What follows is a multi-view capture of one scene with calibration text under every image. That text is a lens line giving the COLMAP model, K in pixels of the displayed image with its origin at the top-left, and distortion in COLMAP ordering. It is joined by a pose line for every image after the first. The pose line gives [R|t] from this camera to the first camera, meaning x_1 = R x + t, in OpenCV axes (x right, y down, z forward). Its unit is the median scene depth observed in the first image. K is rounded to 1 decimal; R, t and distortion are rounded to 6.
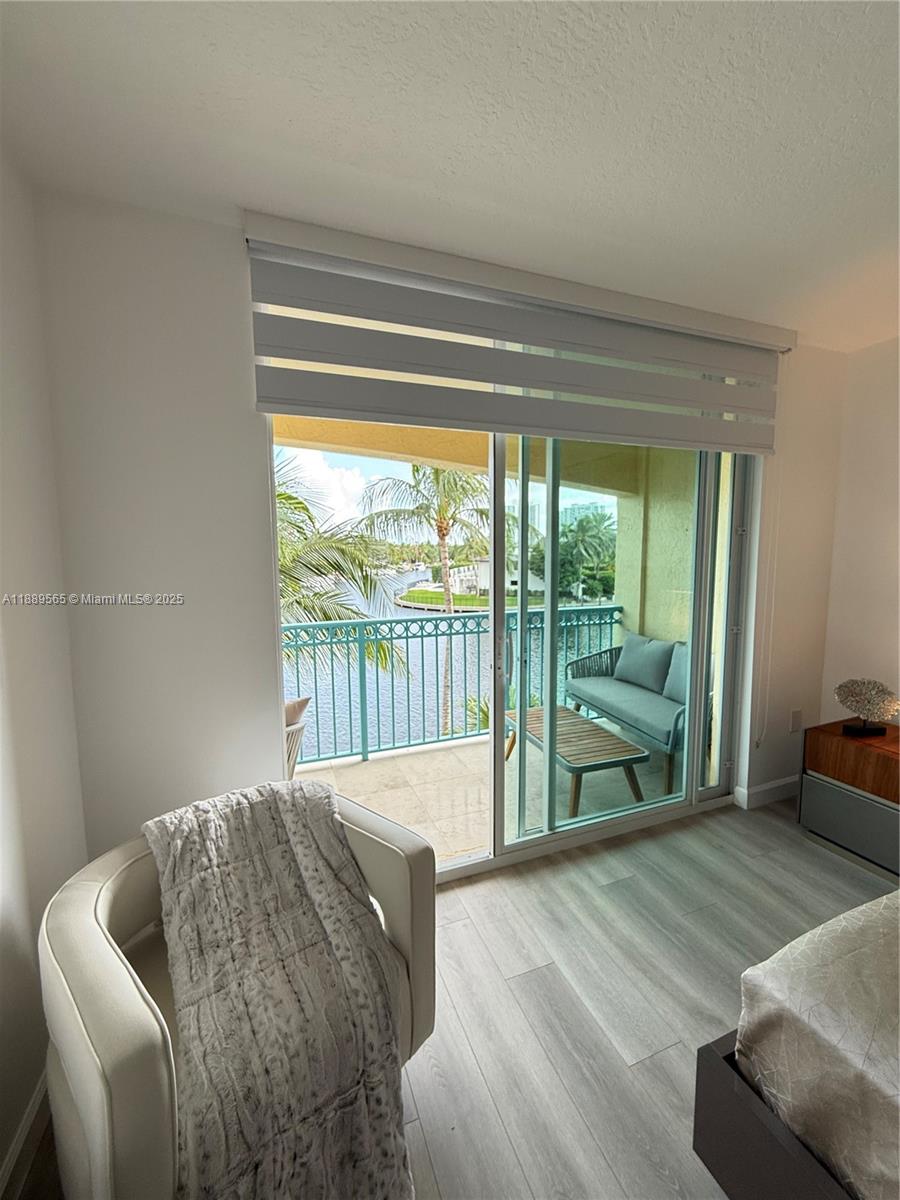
lens RADIAL K [[479.9, 0, 451.2], [0, 479.9, 596.7], [0, 0, 1]] dist [-0.001037, 0.000084]
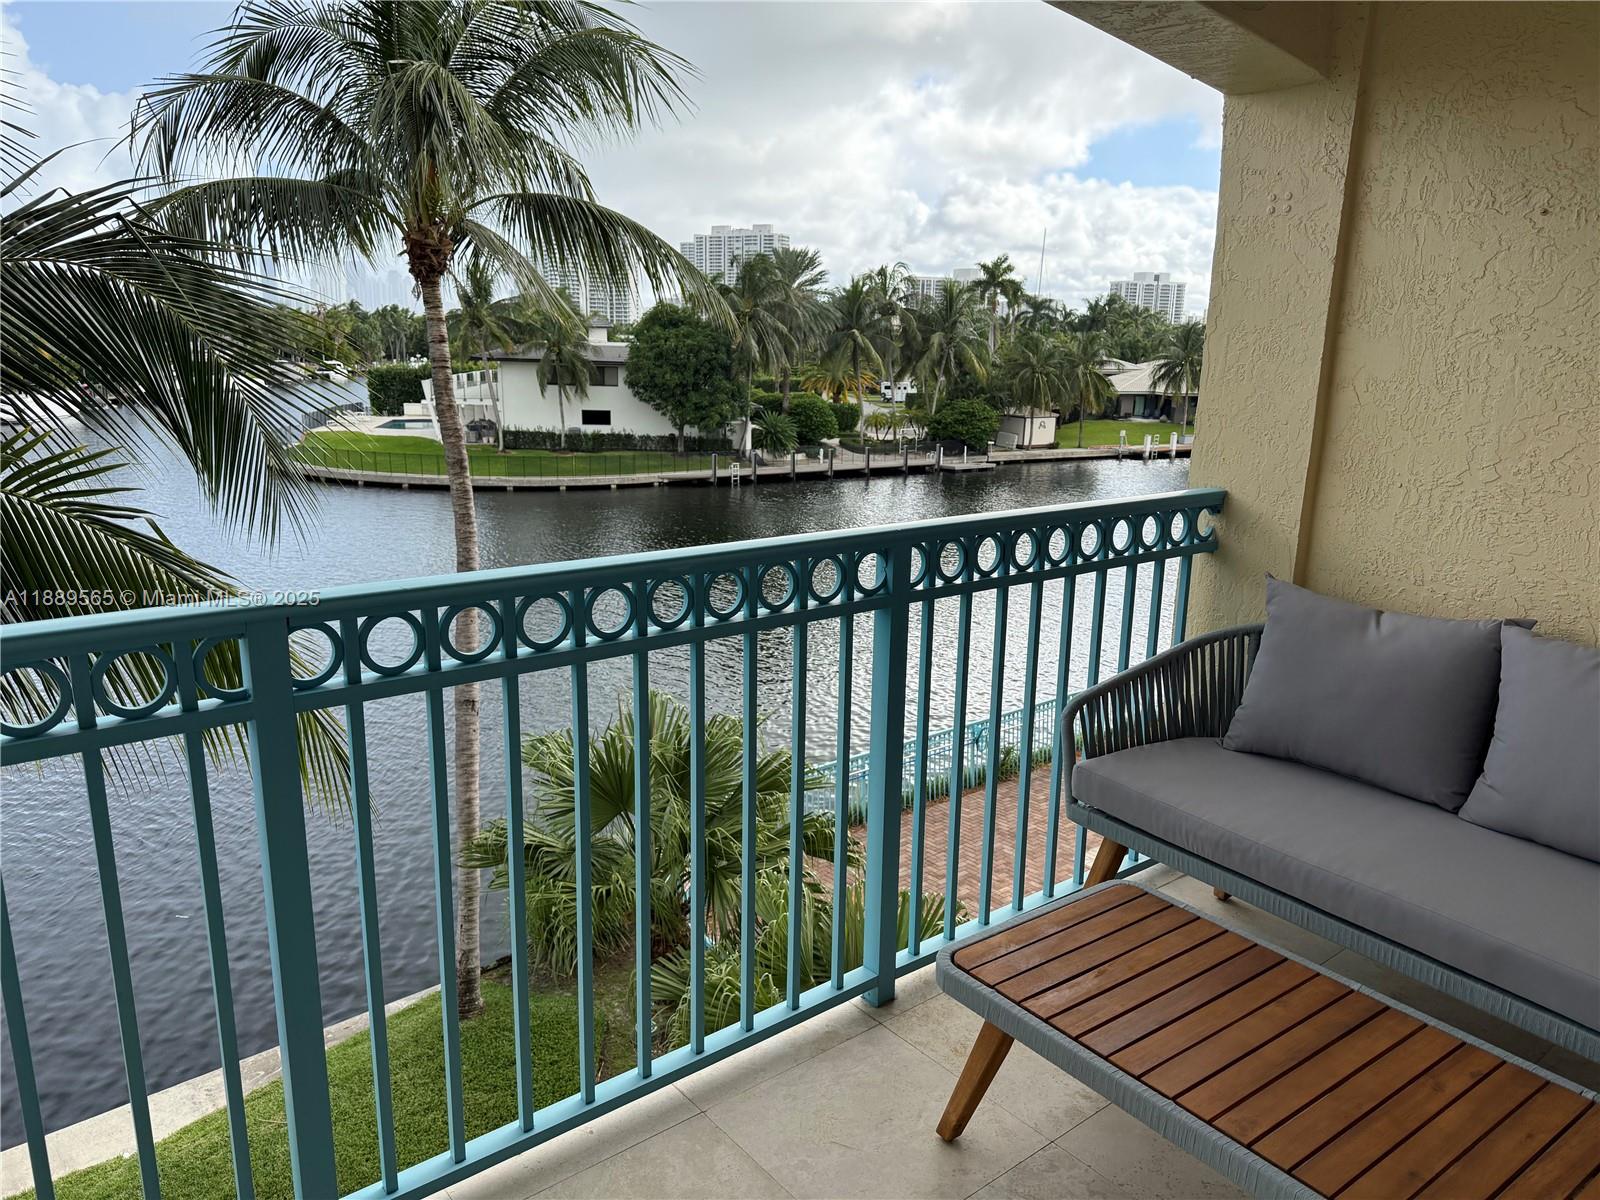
lens RADIAL K [[1113.7, 0, 820.9], [0, 1113.7, 632.6], [0, 0, 1]] dist [0.006191, -0.006650]
pose [[0.942180, -0.051808, 0.331077, -0.155256], [-0.002062, 0.987062, 0.160326, -0.005198], [-0.335100, -0.151738, 0.929884, 0.655675]]
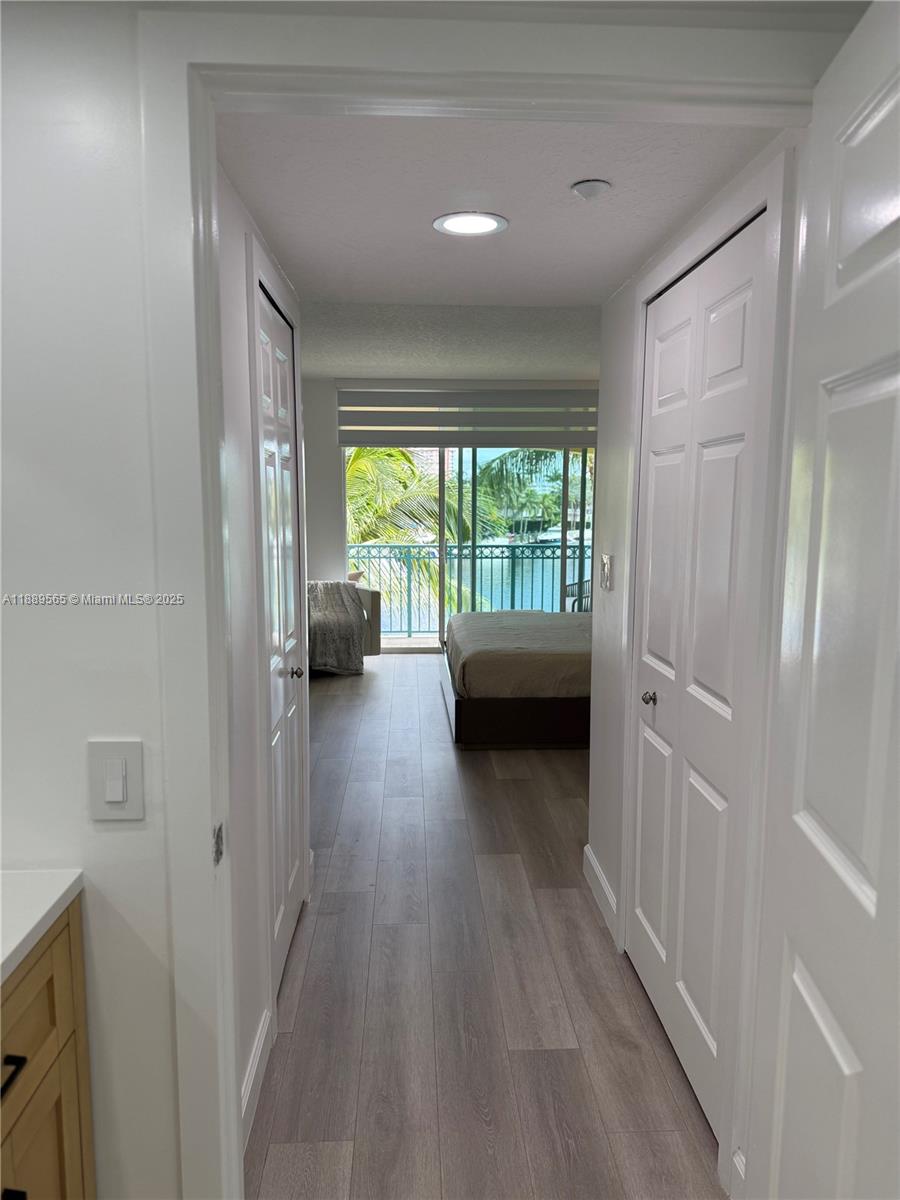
lens RADIAL K [[833.1, 0, 450.0], [0, 833.1, 600.0], [0, 0, 1]] dist [0.117893, -0.229325]
pose [[0.949768, 0.049036, -0.309088, 1.000868], [-0.041086, 0.998637, 0.032181, 0.174985], [0.310245, -0.017865, 0.950489, -1.958724]]
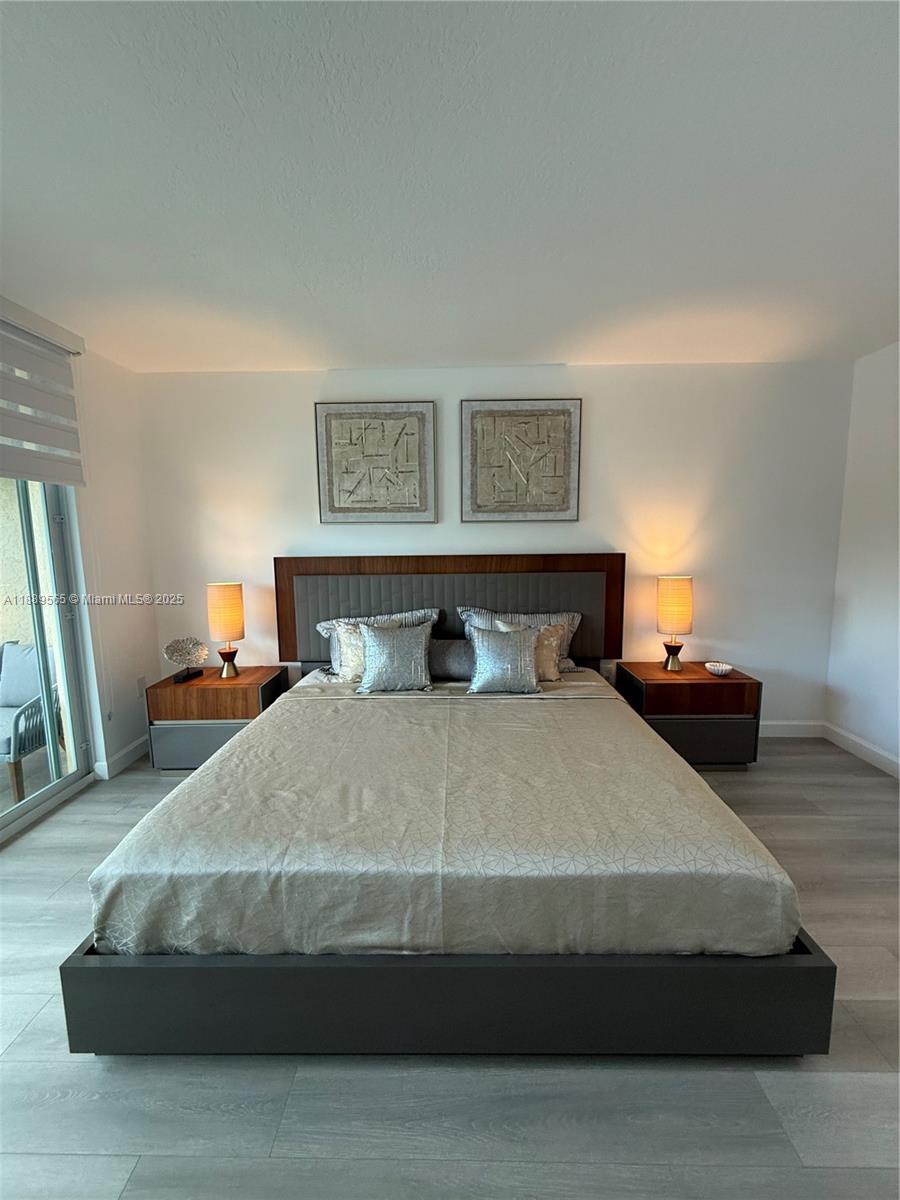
lens RADIAL K [[479.9, 0, 451.2], [0, 479.9, 596.7], [0, 0, 1]] dist [-0.001037, 0.000084]
pose [[0.378408, -0.114726, 0.918502, -0.034140], [0.099024, 0.991612, 0.083061, 0.023664], [-0.920327, 0.059523, 0.386595, -0.145718]]
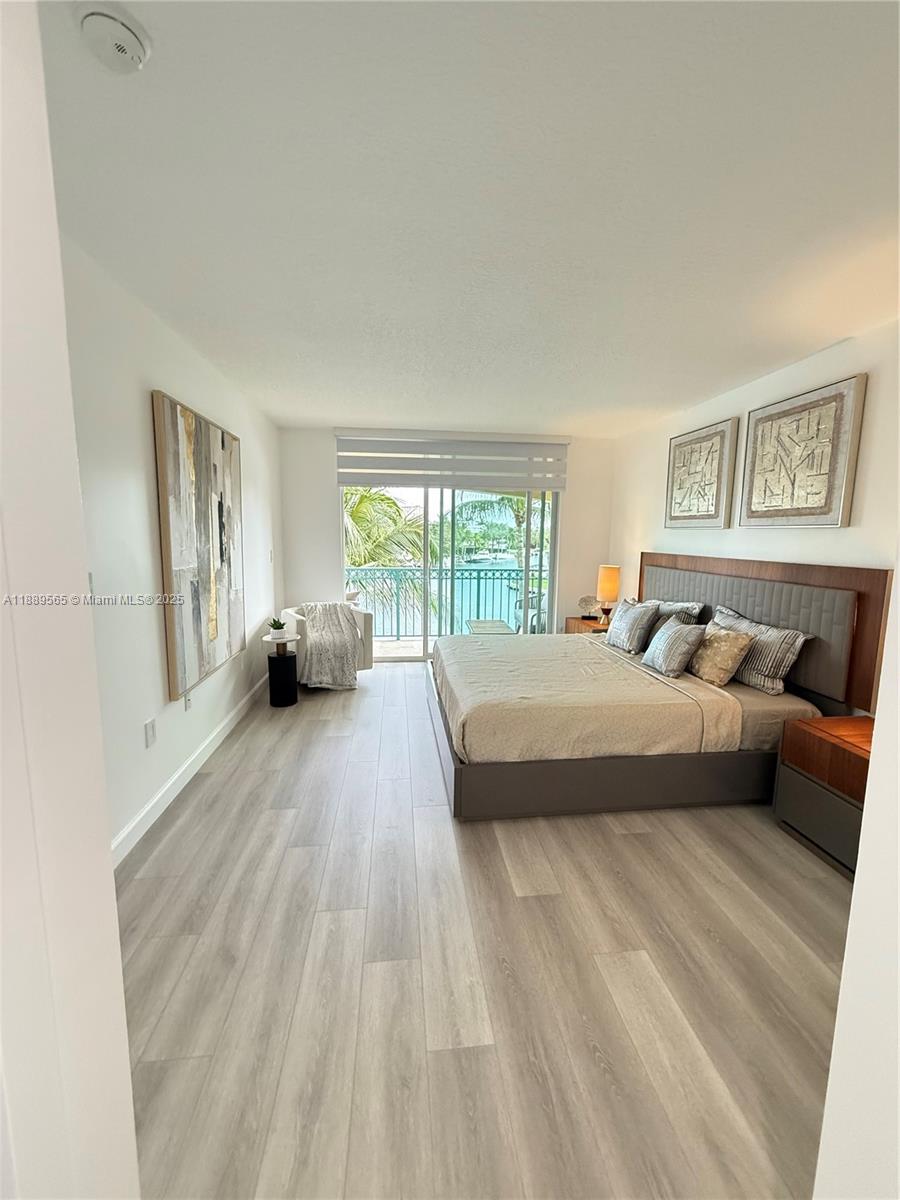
lens RADIAL K [[479.9, 0, 451.2], [0, 479.9, 596.7], [0, 0, 1]] dist [-0.001037, 0.000084]
pose [[0.967391, 0.052709, -0.247743, 0.666024], [-0.044875, 0.998301, 0.037168, 0.107685], [0.249281, -0.024839, 0.968113, -1.100564]]
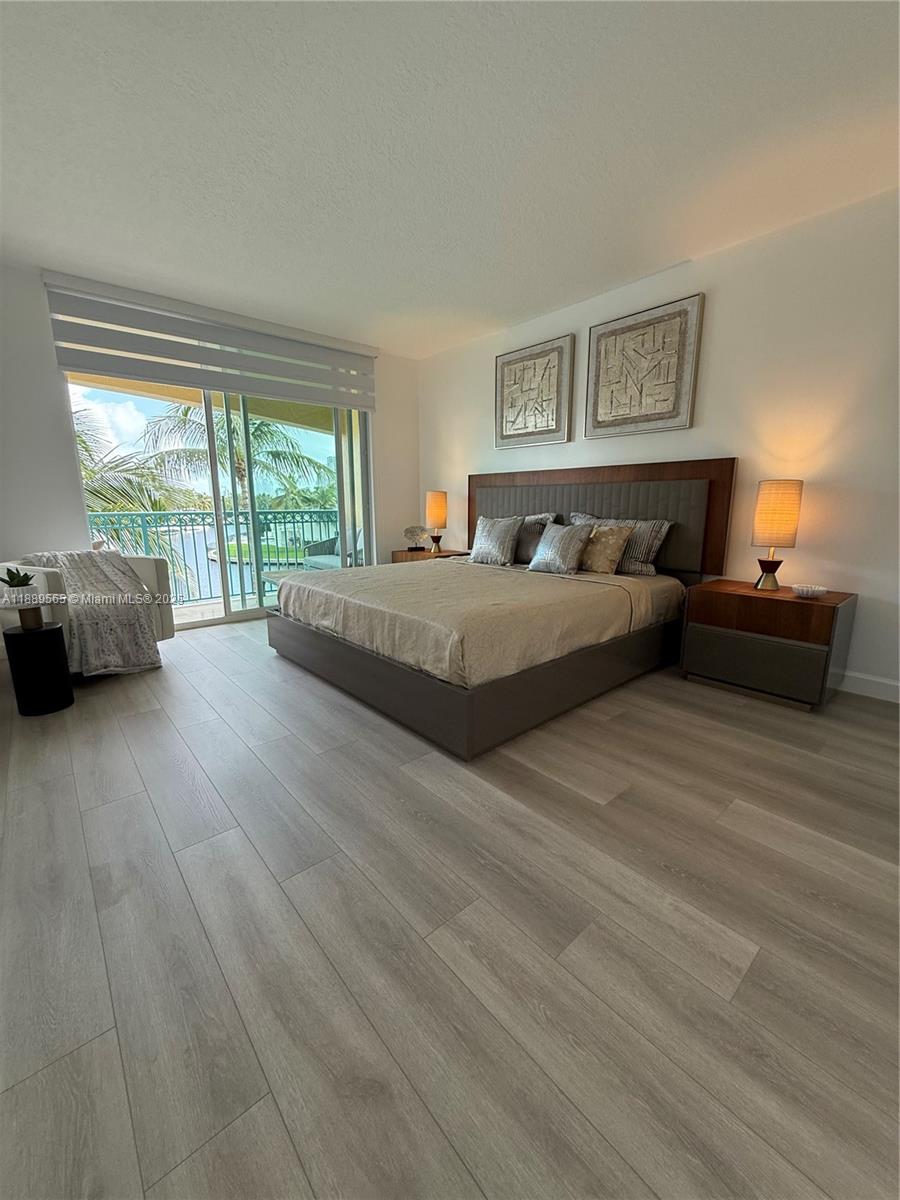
lens RADIAL K [[479.9, 0, 451.2], [0, 479.9, 596.7], [0, 0, 1]] dist [-0.001037, 0.000084]
pose [[0.940660, -0.061333, 0.333761, 0.242708], [0.029523, 0.994593, 0.099565, 0.237905], [-0.338063, -0.083803, 0.937385, -0.891590]]
